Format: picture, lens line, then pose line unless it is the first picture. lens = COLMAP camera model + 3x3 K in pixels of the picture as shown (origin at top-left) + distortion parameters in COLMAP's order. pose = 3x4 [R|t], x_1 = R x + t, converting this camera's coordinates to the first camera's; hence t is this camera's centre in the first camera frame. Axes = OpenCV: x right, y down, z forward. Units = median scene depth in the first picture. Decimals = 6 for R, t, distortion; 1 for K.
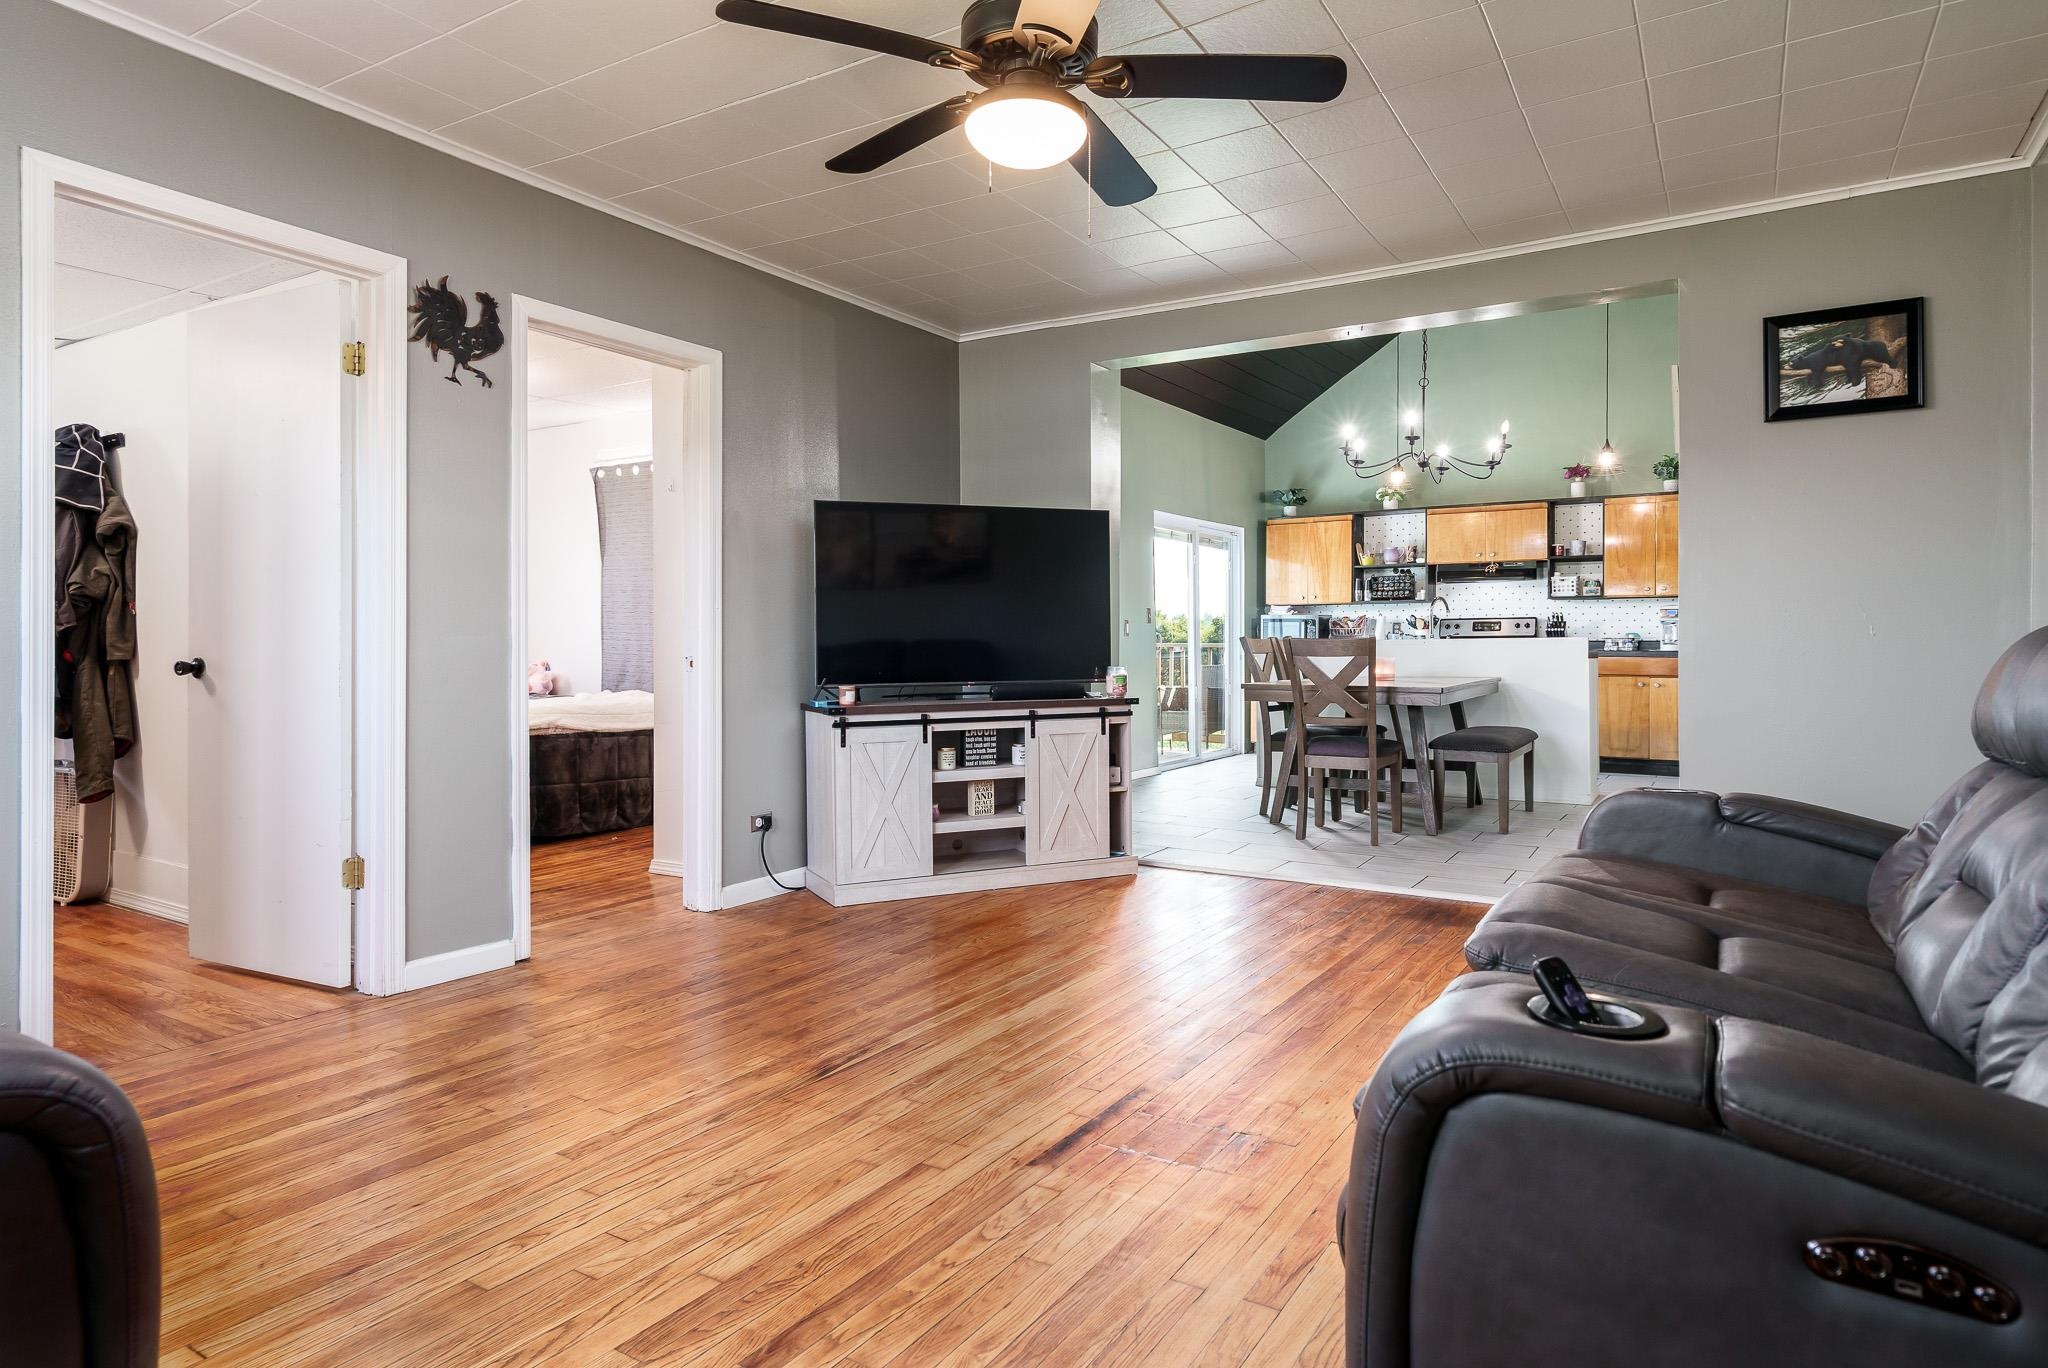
lens RADIAL K [[1175.5, 0, 1028.1], [0, 1175.5, 675.0], [0, 0, 1]] dist [-0.028759, -0.000811]
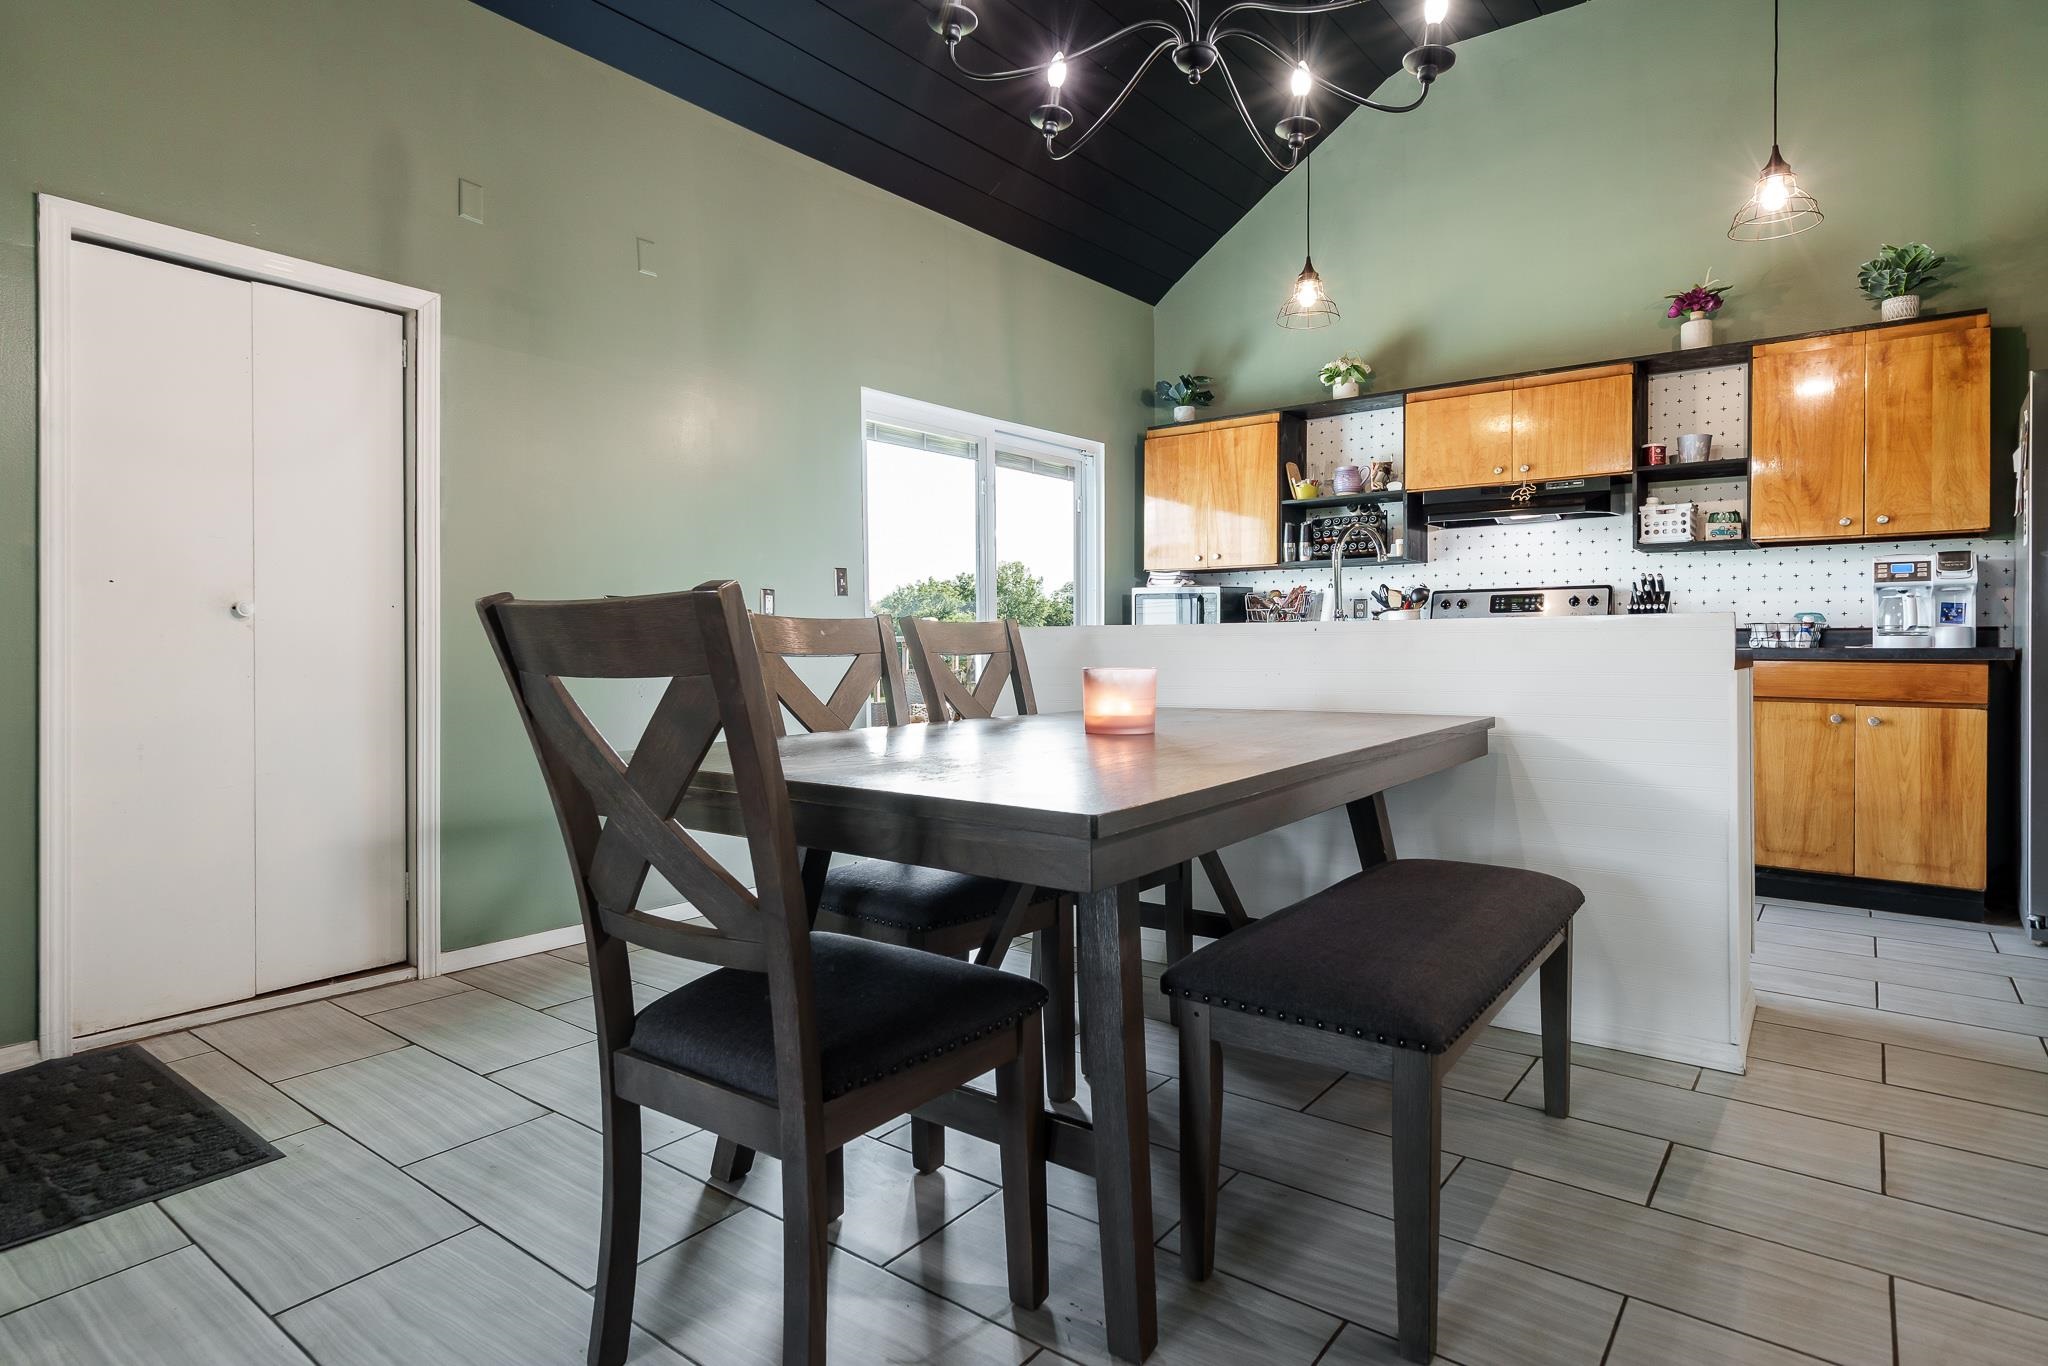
lens RADIAL K [[1105.6, 0, 1026.8], [0, 1105.6, 663.3], [0, 0, 1]] dist [-0.003827, 0.000274]
pose [[0.995500, 0.000776, -0.094759, 0.212476], [-0.000830, 1.000000, -0.000522, -0.013006], [0.094759, 0.000598, 0.995500, 0.462803]]
